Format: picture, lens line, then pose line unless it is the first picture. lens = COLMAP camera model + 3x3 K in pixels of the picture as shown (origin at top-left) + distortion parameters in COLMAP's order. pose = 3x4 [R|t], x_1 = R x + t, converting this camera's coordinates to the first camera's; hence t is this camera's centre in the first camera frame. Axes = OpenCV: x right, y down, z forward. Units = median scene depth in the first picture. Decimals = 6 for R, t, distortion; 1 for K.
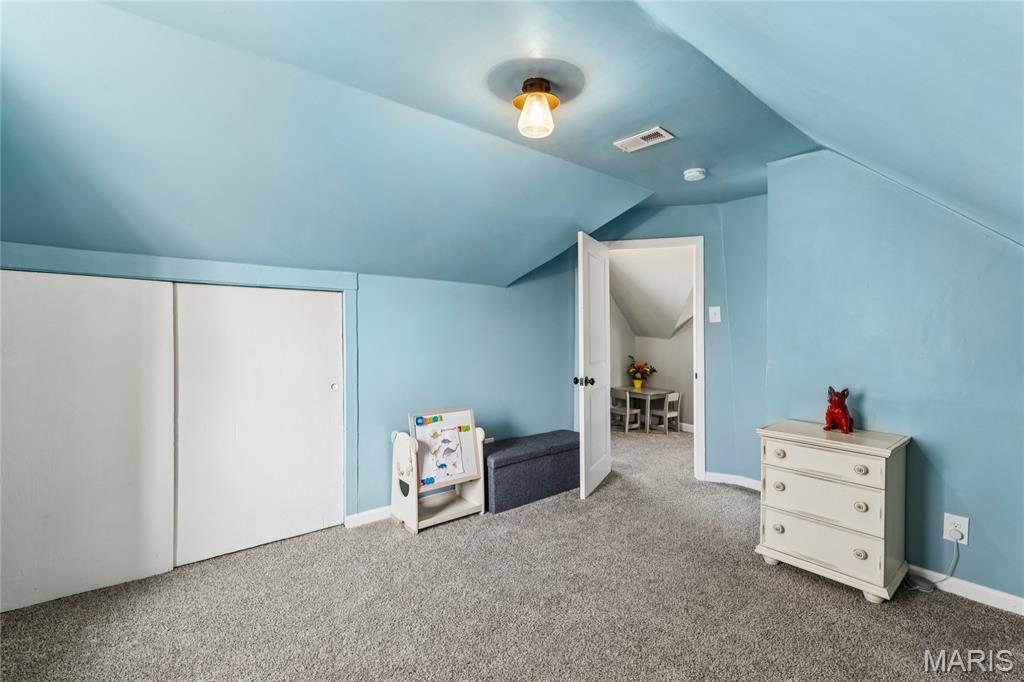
lens RADIAL K [[458.0, 0, 513.2], [0, 458.0, 339.4], [0, 0, 1]] dist [-0.001965, -0.000276]
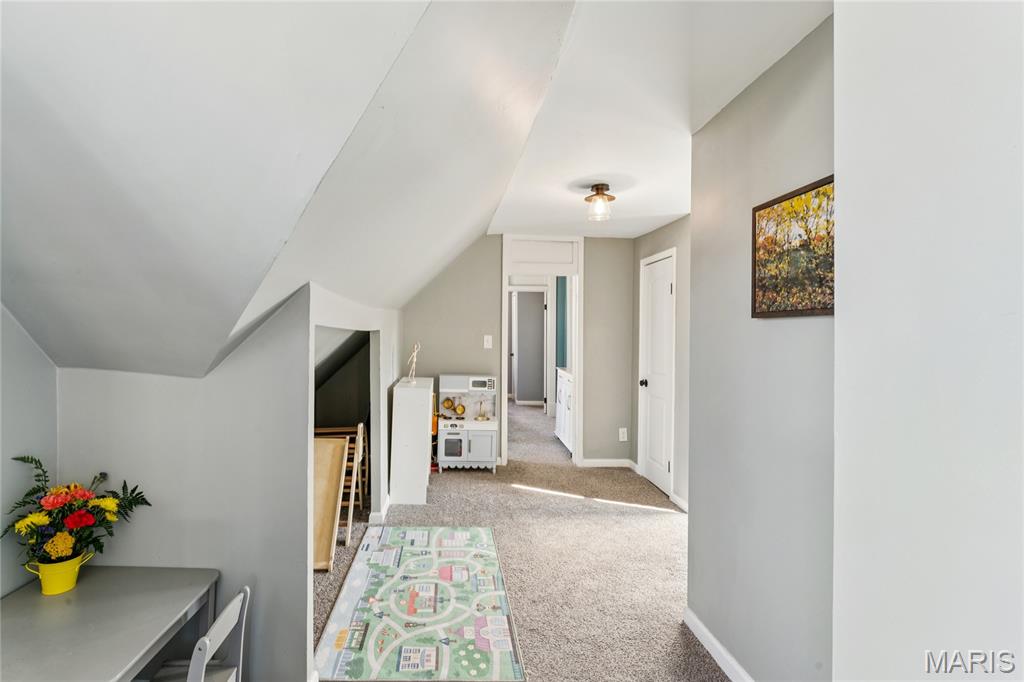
lens RADIAL K [[458.0, 0, 511.8], [0, 458.0, 338.8], [0, 0, 1]] dist [-0.001965, -0.000276]
pose [[0.529284, 0.006690, 0.848418, 0.188332], [-0.006456, 0.999972, -0.003858, -0.033790], [-0.848420, -0.003435, 0.529313, 0.649977]]
